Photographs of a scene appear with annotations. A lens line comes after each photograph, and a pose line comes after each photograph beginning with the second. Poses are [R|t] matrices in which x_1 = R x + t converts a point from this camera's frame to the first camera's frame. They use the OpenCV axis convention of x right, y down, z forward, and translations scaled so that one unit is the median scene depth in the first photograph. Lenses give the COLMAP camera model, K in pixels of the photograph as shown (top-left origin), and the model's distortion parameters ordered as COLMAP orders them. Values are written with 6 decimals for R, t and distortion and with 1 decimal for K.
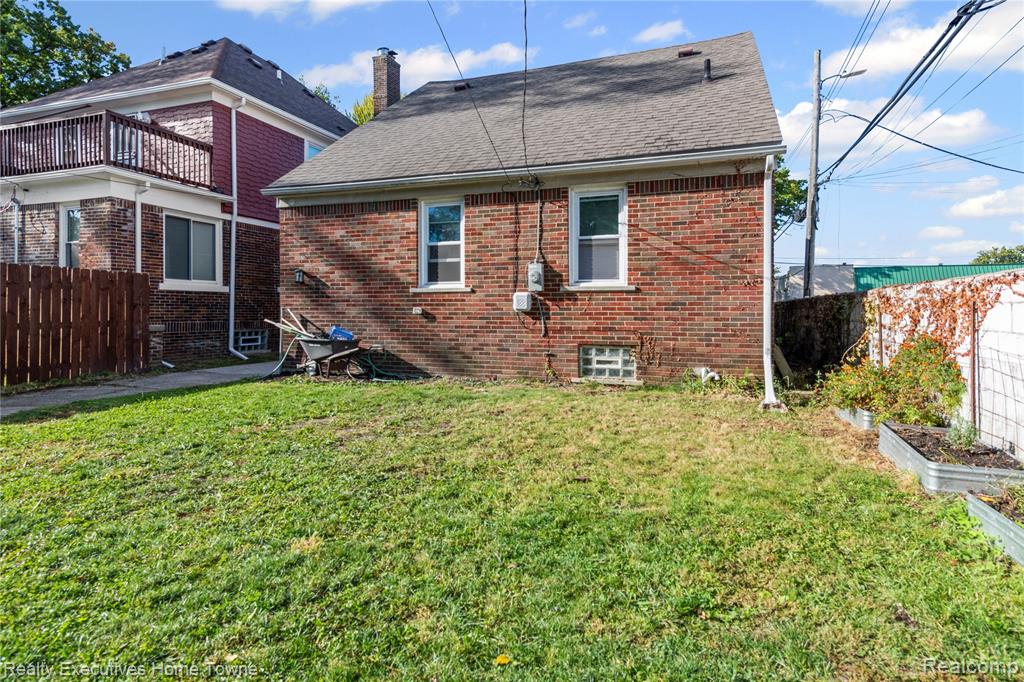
lens RADIAL K [[556.1, 0, 511.8], [0, 556.1, 312.5], [0, 0, 1]] dist [0.019294, -0.003769]
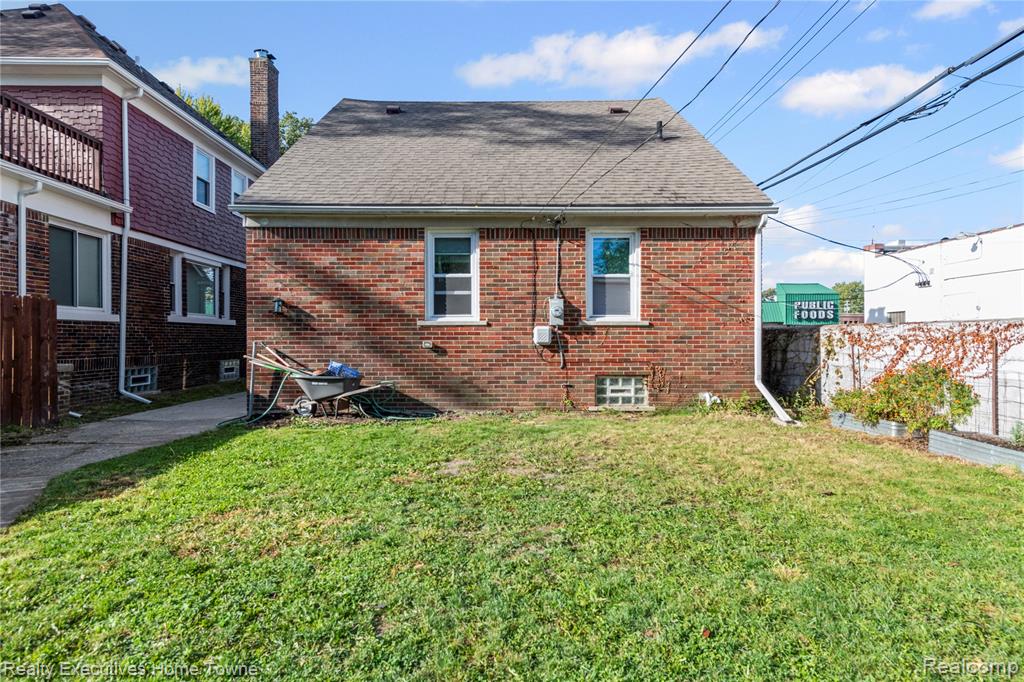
lens RADIAL K [[556.1, 0, 498.1], [0, 556.1, 339.3], [0, 0, 1]] dist [0.019294, -0.003769]
pose [[0.940053, -0.003663, 0.341008, -0.383063], [0.004373, 0.999990, -0.001314, -0.010363], [-0.341000, 0.002726, 0.940059, 0.051361]]
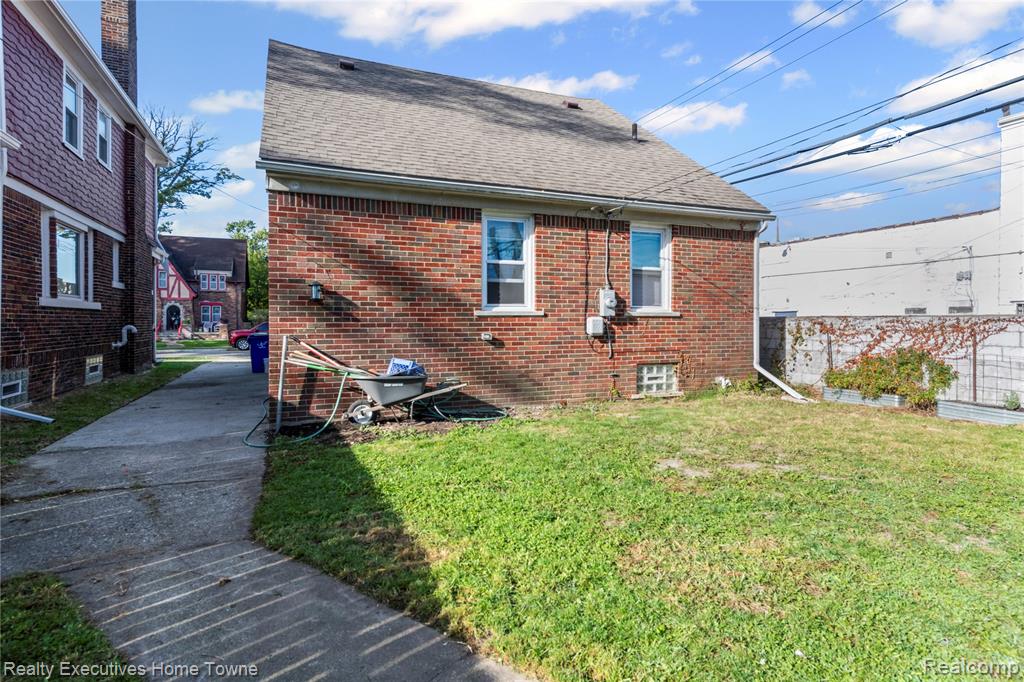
lens RADIAL K [[556.1, 0, 517.4], [0, 556.1, 323.2], [0, 0, 1]] dist [0.019294, -0.003769]
pose [[0.728045, -0.006361, 0.685500, -0.739603], [0.005562, 0.999979, 0.003371, -0.026901], [-0.685507, 0.001359, 0.728065, 0.322899]]
